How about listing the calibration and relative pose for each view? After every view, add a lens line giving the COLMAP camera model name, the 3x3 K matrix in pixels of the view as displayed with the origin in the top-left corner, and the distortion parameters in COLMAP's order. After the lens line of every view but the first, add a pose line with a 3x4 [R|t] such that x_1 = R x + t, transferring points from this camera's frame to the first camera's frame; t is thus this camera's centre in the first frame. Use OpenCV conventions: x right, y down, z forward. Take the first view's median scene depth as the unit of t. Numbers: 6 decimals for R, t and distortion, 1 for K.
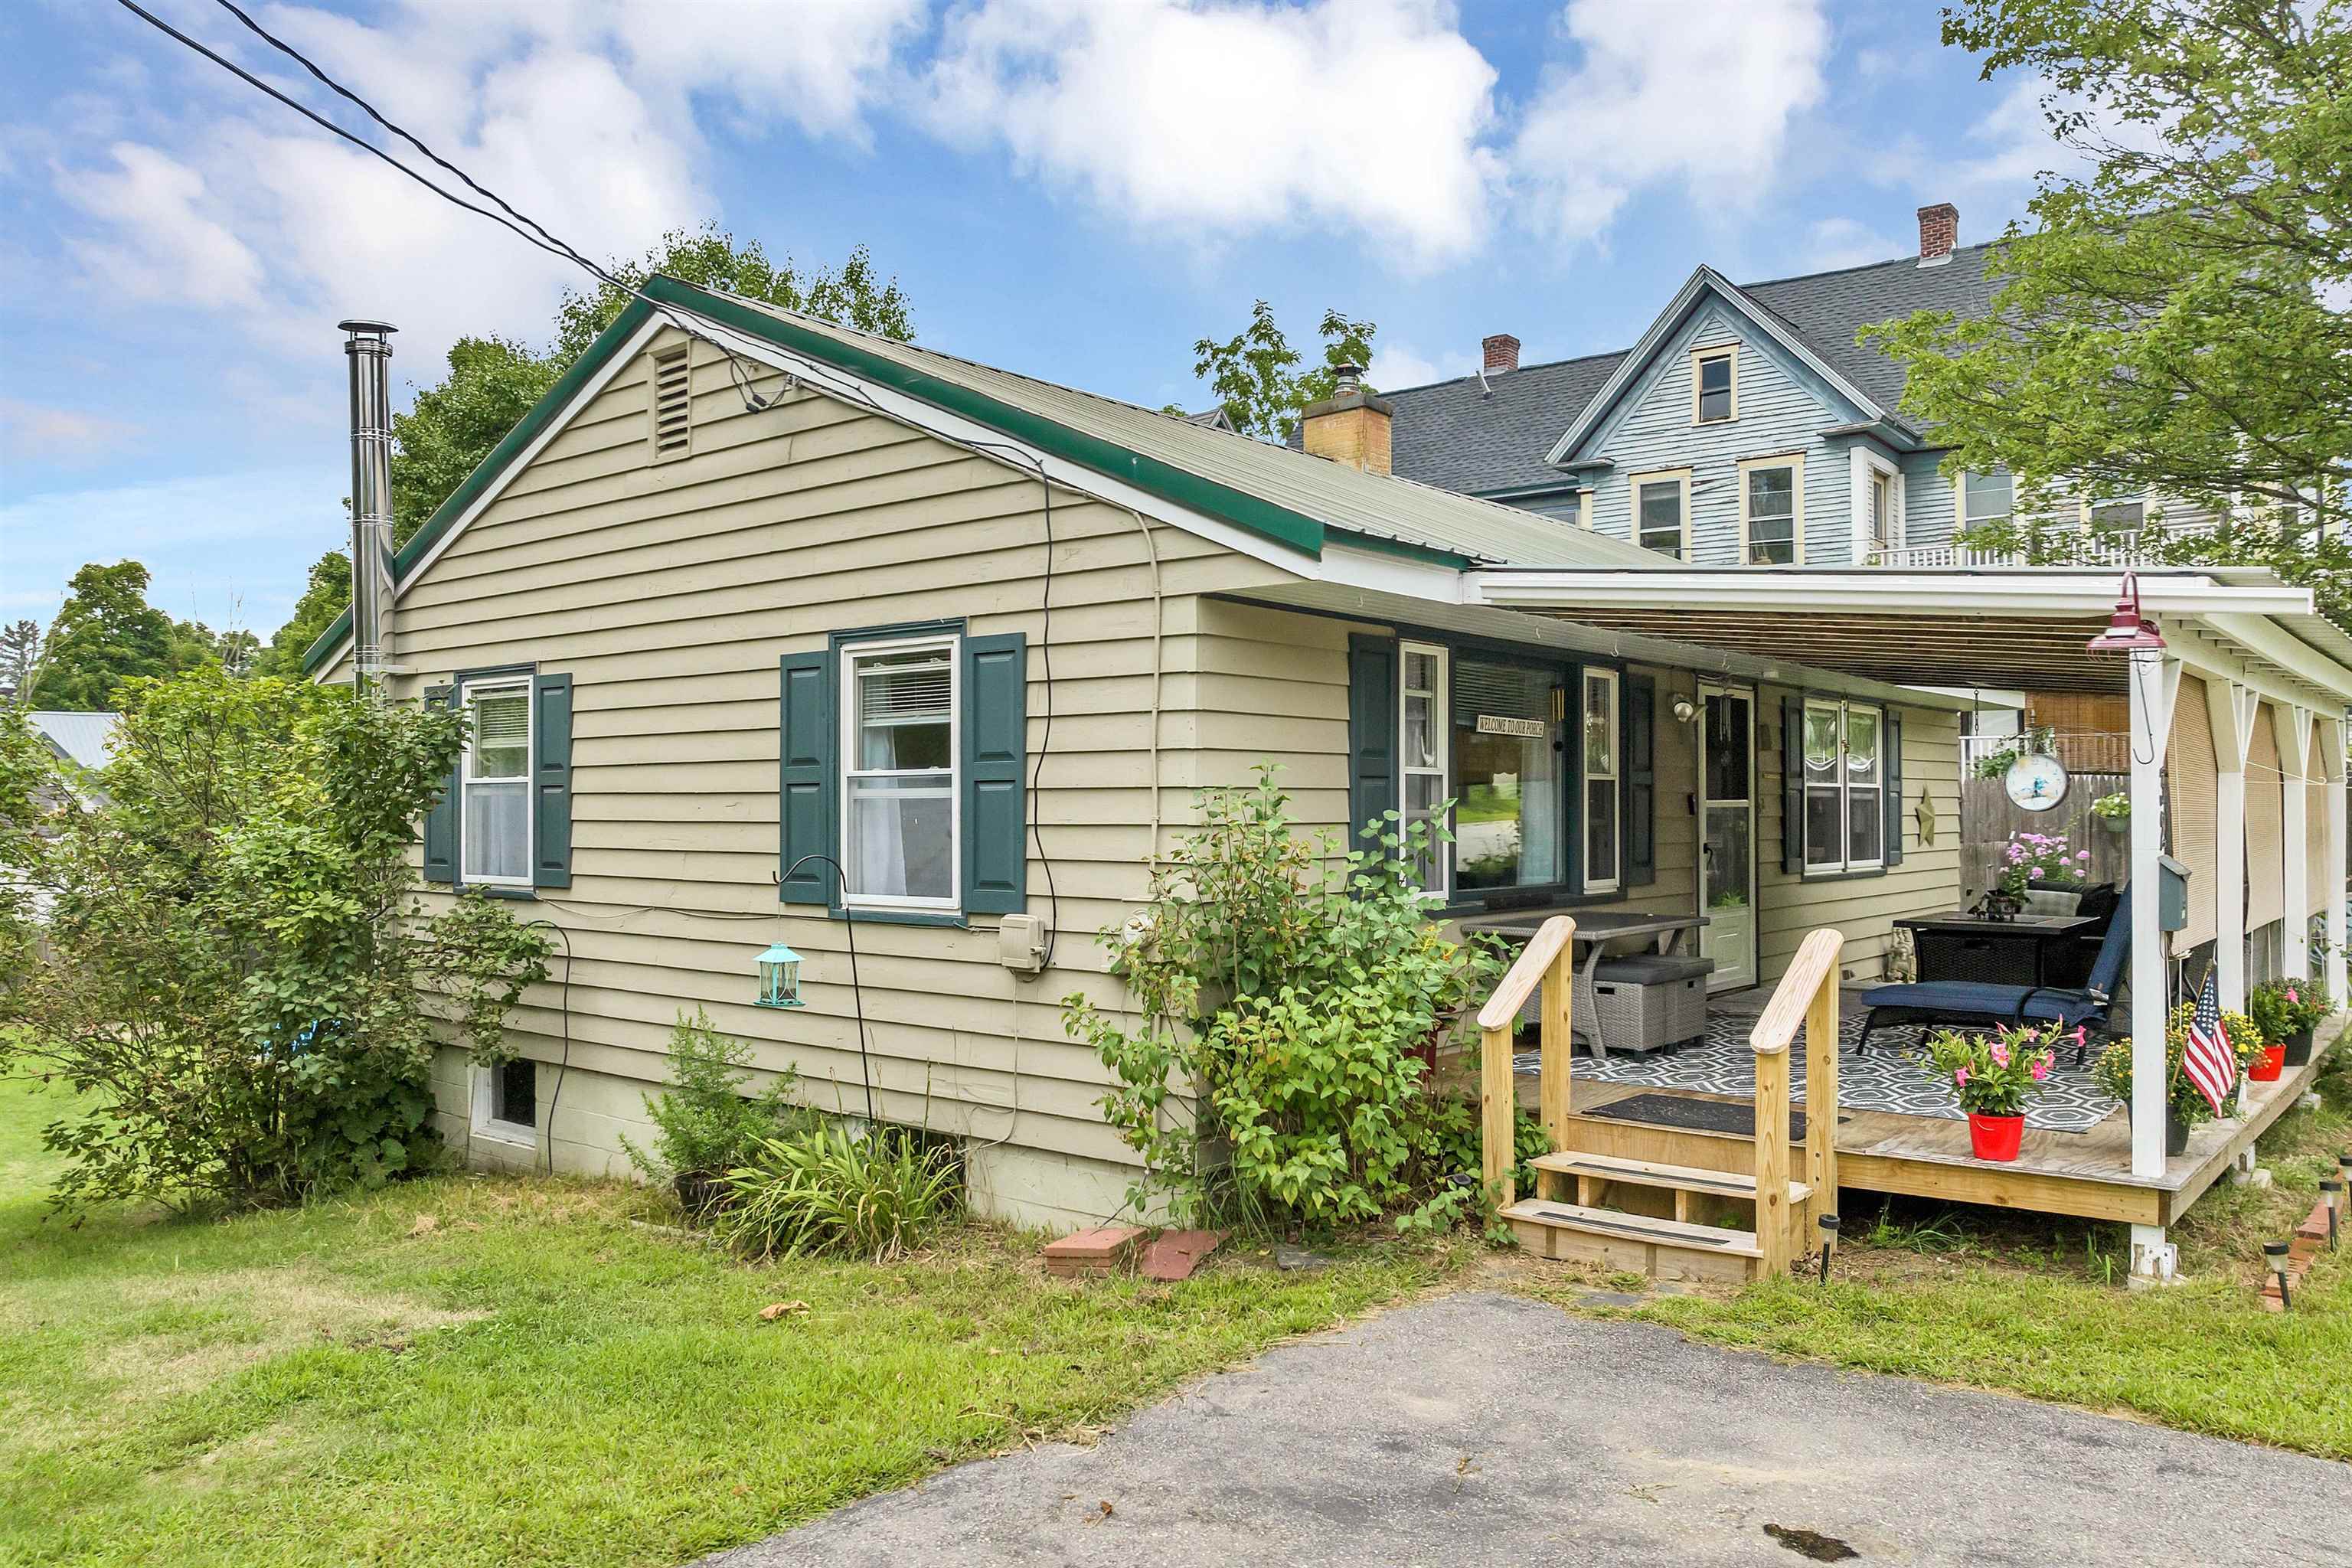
lens RADIAL K [[1717.8, 0, 1185.7], [0, 1717.8, 809.4], [0, 0, 1]] dist [-0.025339, -0.009844]
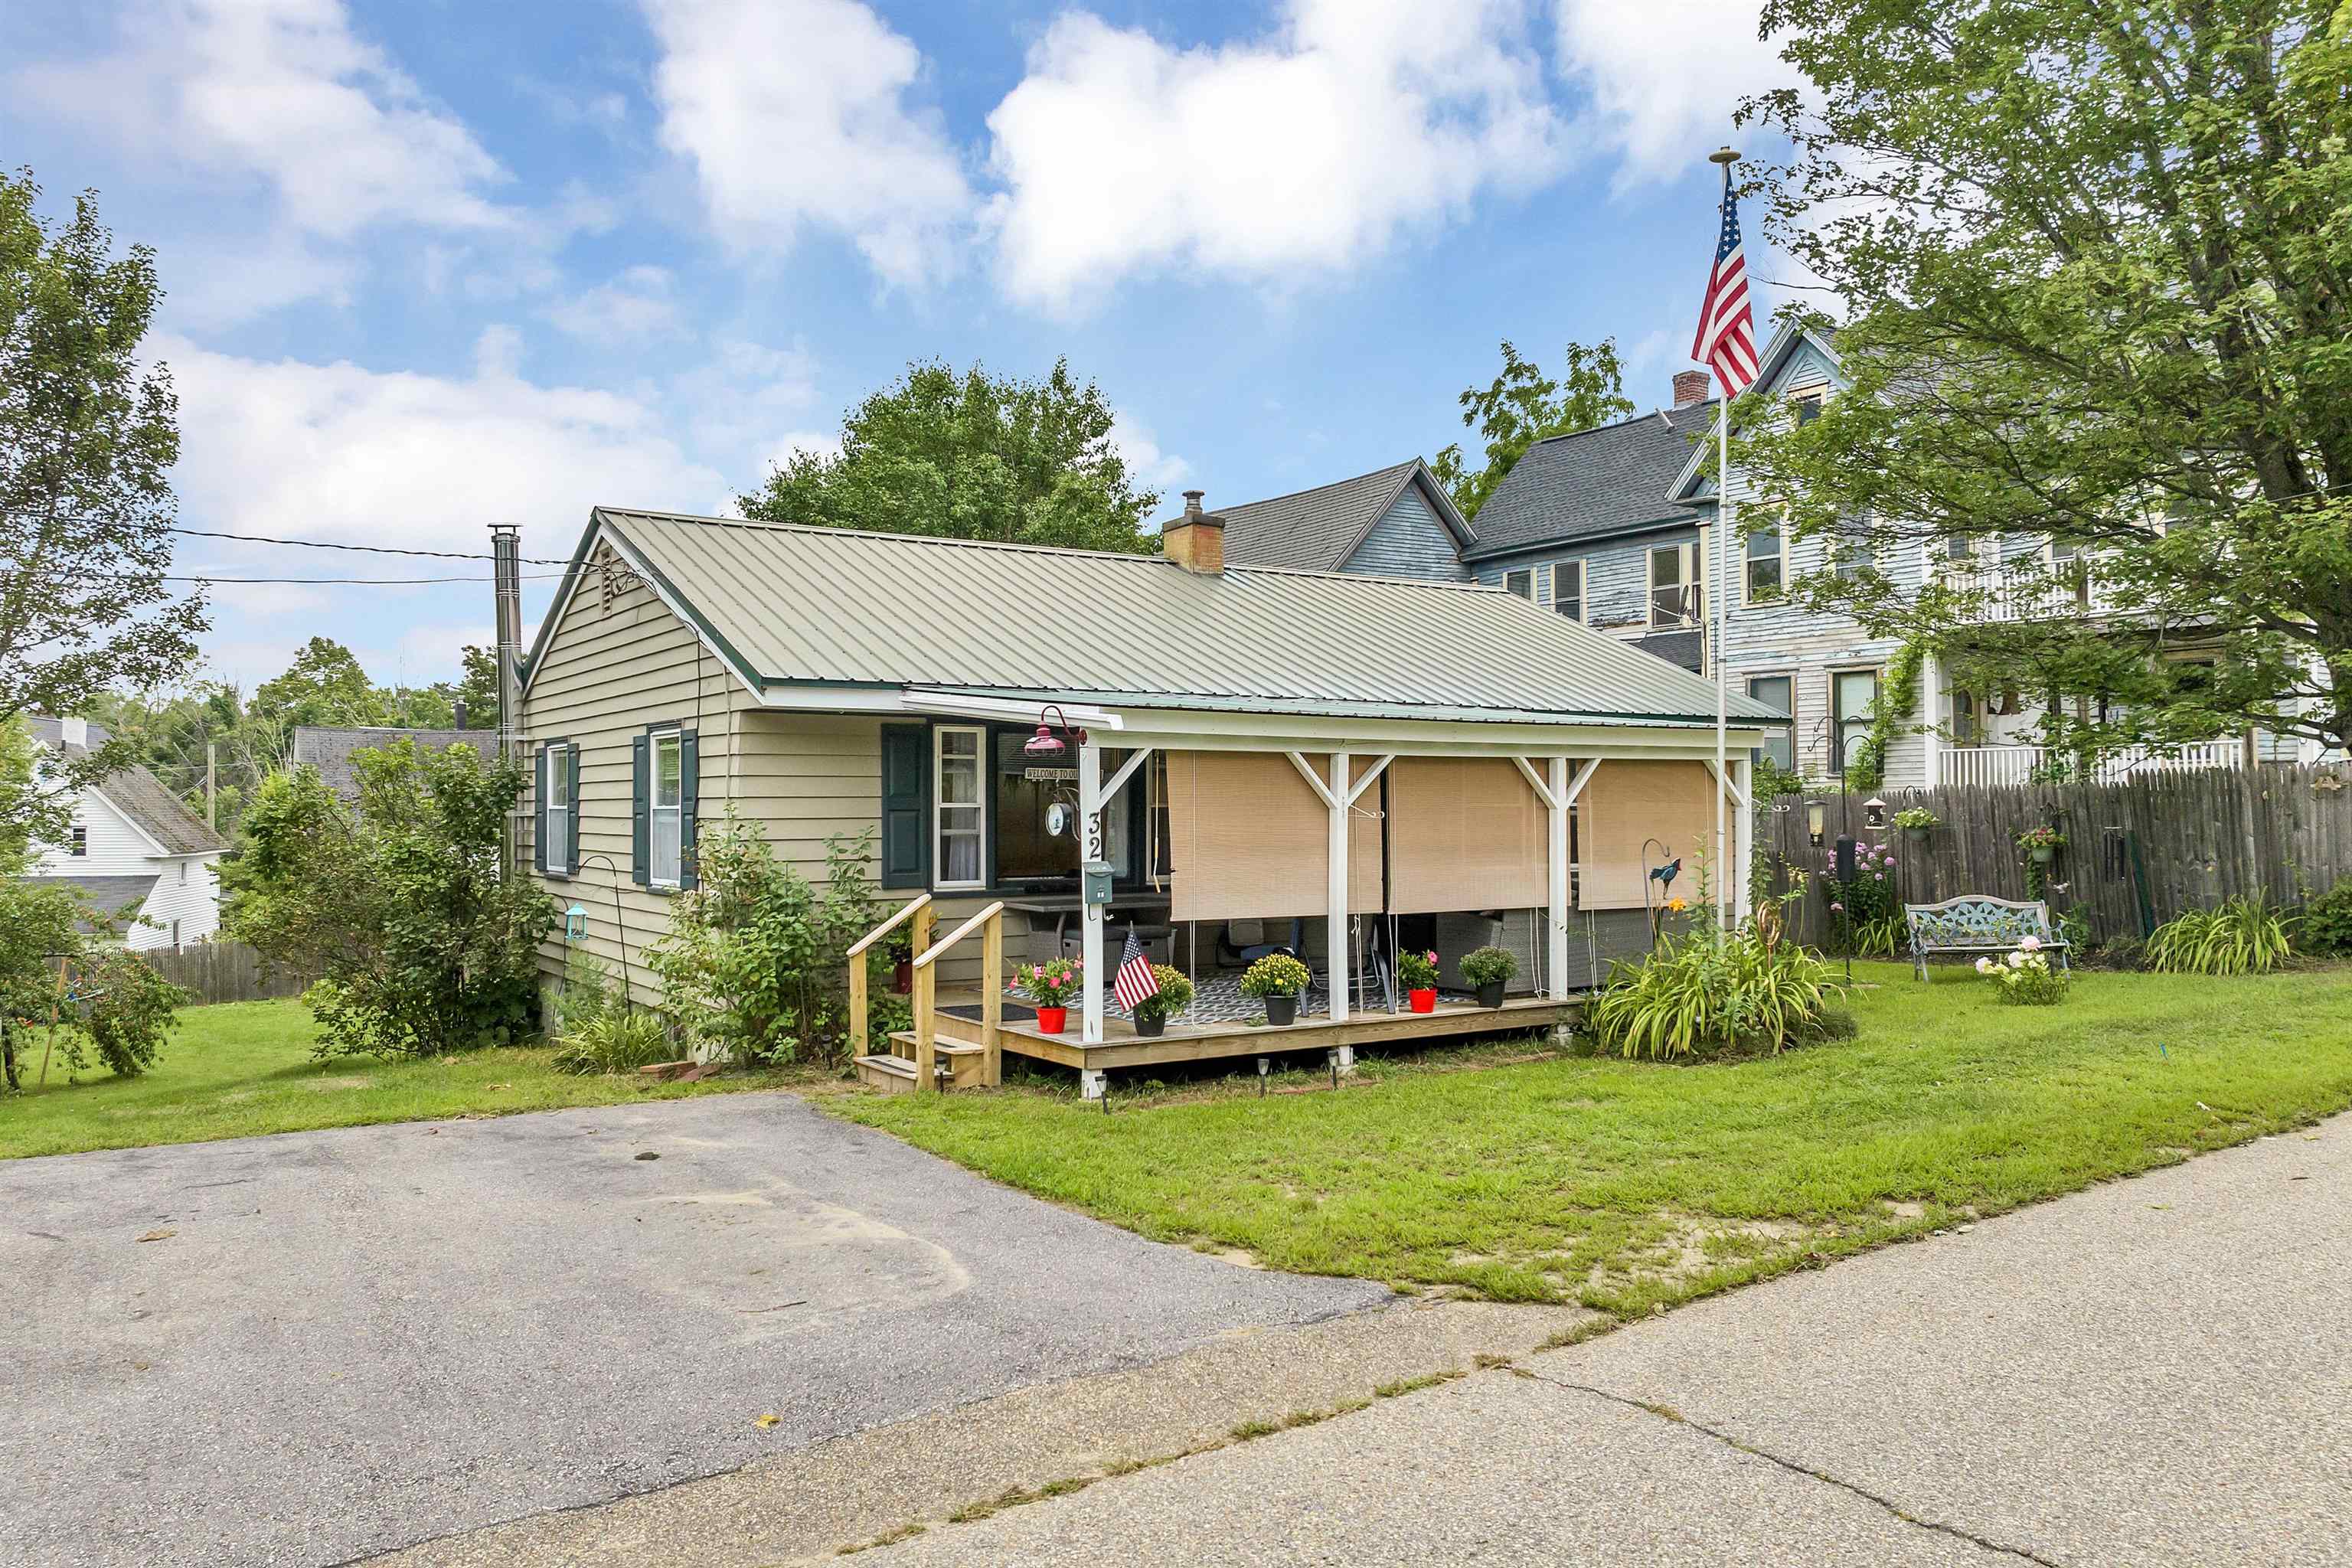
lens RADIAL K [[1717.8, 0, 1185.7], [0, 1717.8, 809.4], [0, 0, 1]] dist [-0.025339, -0.009844]
pose [[0.953867, -0.001654, -0.300226, 0.708111], [0.002148, 0.999997, 0.001314, -0.017547], [0.300223, -0.001898, 0.953867, -0.401796]]
